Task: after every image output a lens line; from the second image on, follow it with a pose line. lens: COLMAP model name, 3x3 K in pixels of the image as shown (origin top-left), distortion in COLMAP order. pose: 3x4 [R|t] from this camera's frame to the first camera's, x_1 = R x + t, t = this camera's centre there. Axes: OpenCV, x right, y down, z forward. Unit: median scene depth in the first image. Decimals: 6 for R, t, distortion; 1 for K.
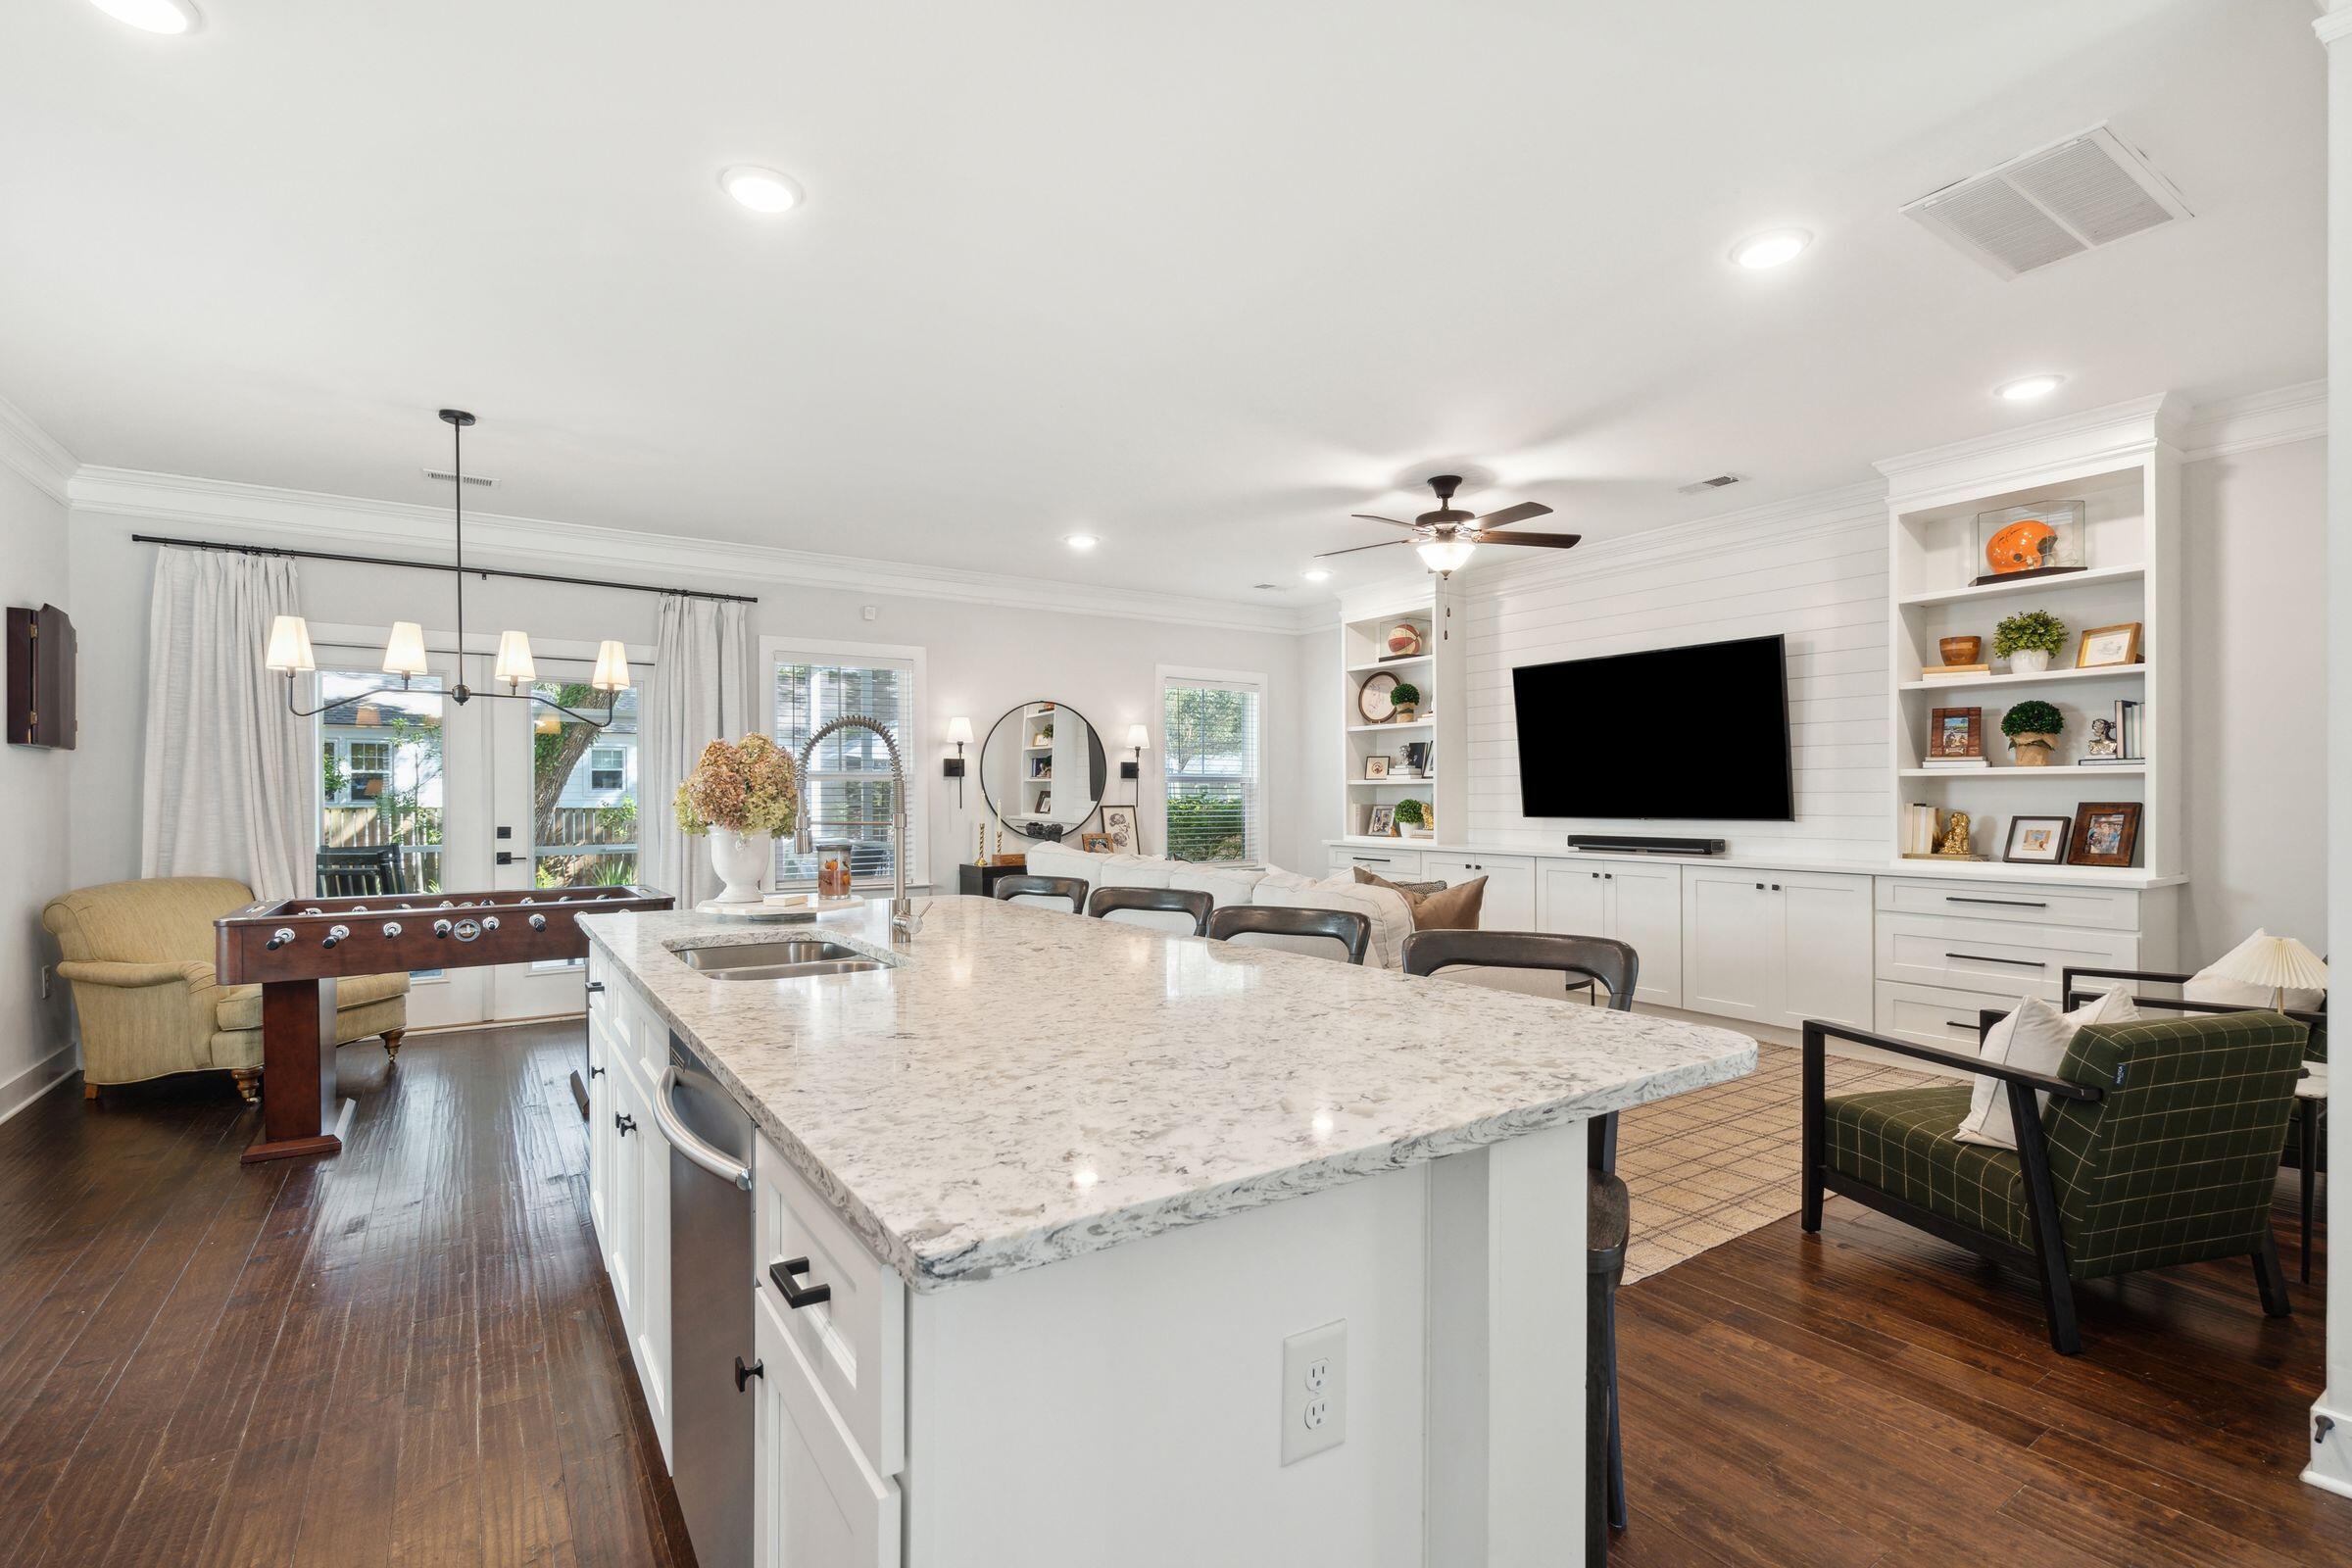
lens RADIAL K [[1067.0, 0, 1173.5], [0, 1067.0, 797.1], [0, 0, 1]] dist [-0.000412, 0.001157]
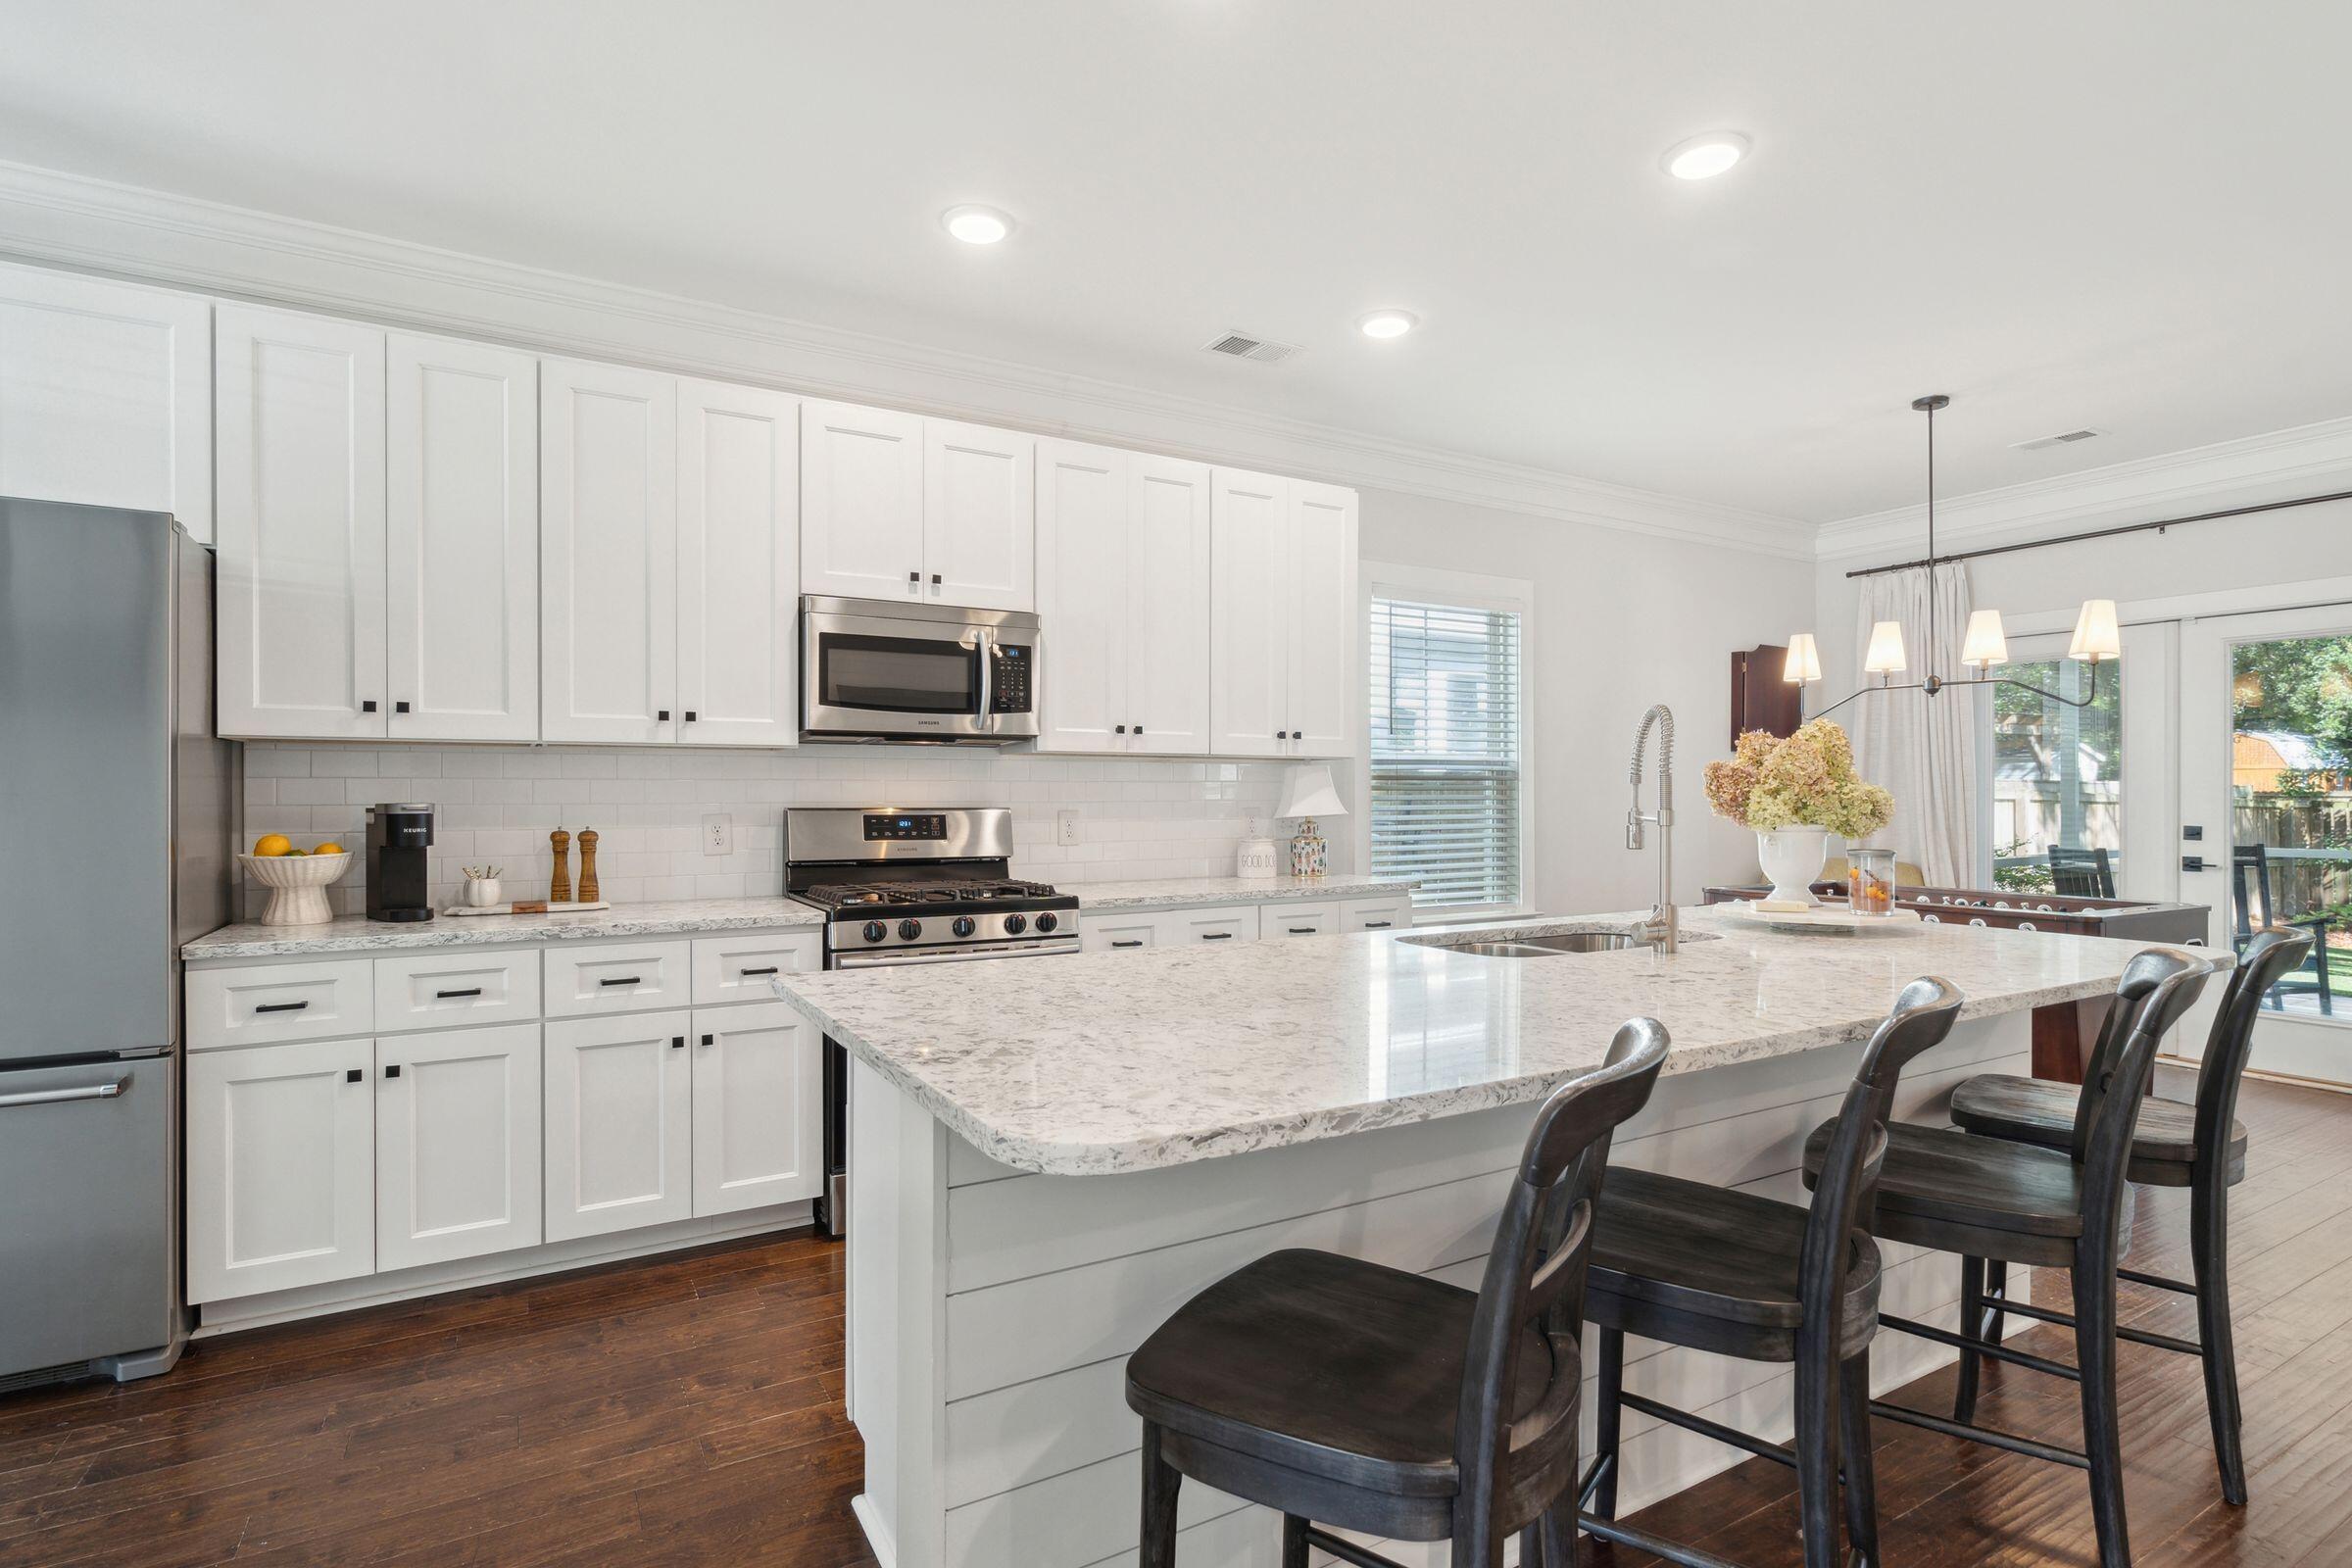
lens RADIAL K [[1145.1, 0, 1173.1], [0, 1145.1, 797.7], [0, 0, 1]] dist [-0.003037, 0.001669]
pose [[-0.055179, 0.005716, -0.998460, 0.347631], [0.000784, 0.999984, 0.005681, -0.000339], [0.998476, -0.000469, -0.055183, 0.305876]]
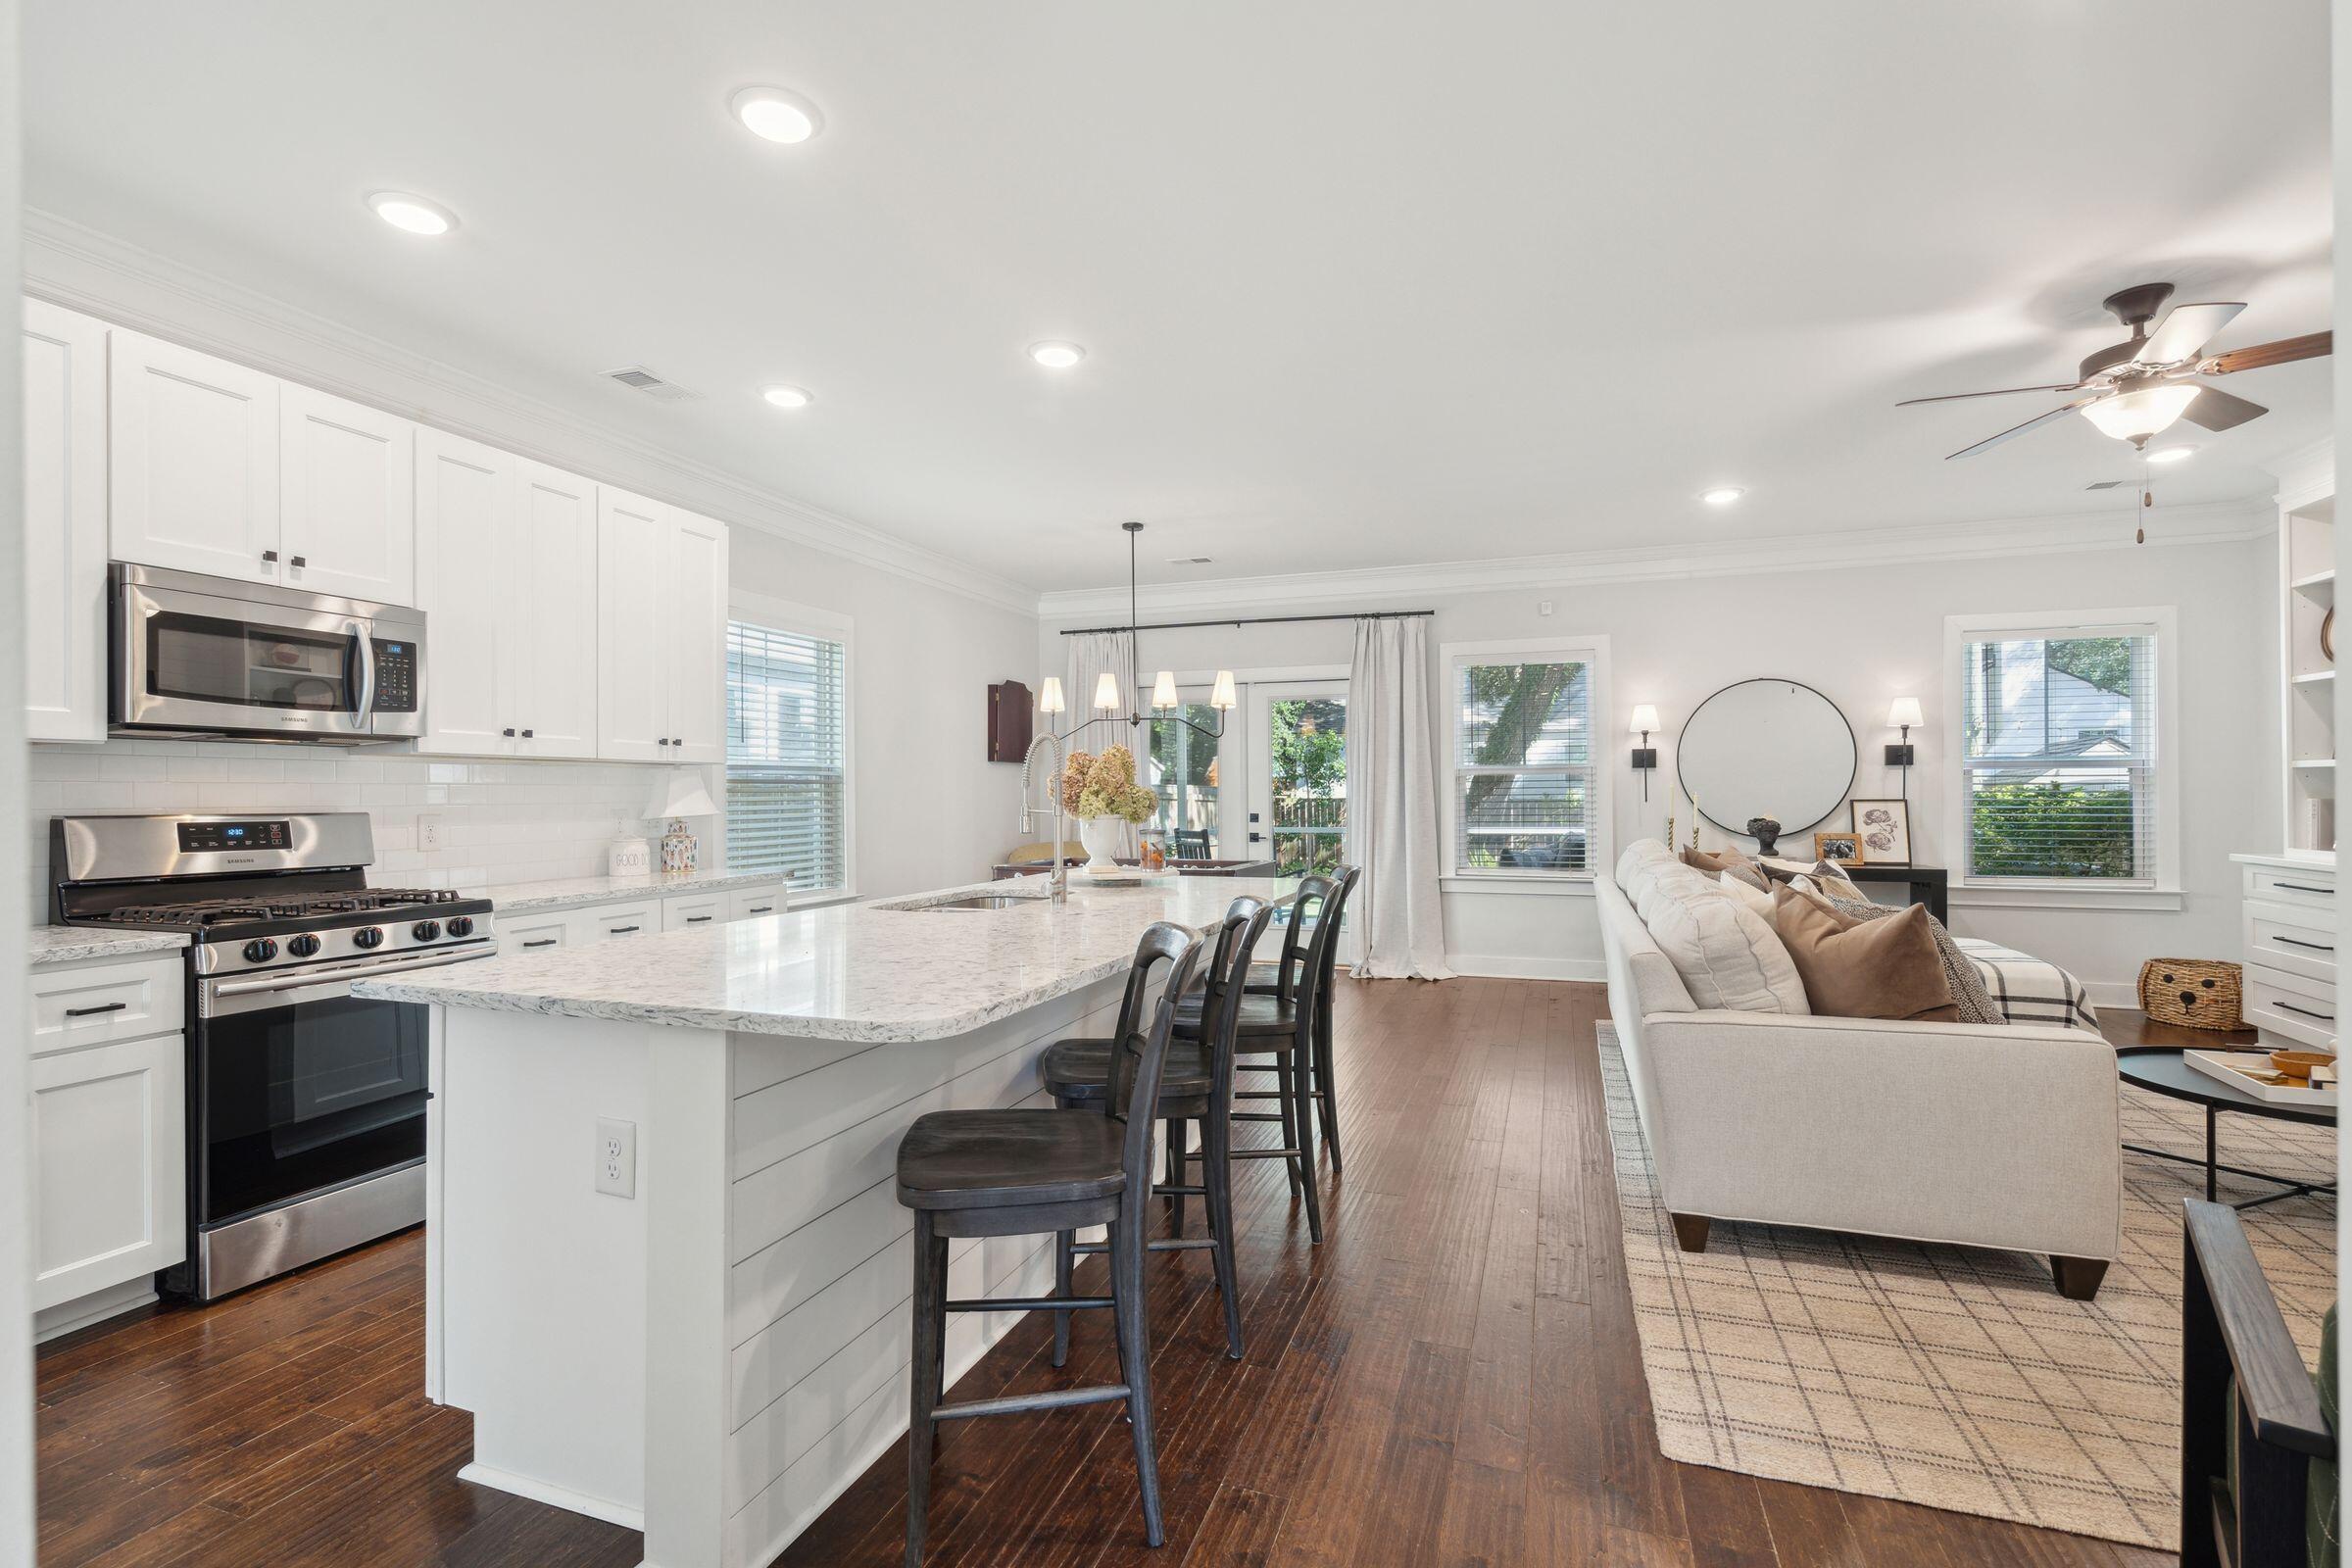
lens RADIAL K [[1067.0, 0, 1171.8], [0, 1067.0, 792.6], [0, 0, 1]] dist [-0.000412, 0.001157]
pose [[0.600517, -0.000861, -0.799611, 0.422746], [0.003592, 0.999992, 0.001621, -0.000847], [0.799604, -0.003845, 0.600516, 0.151315]]
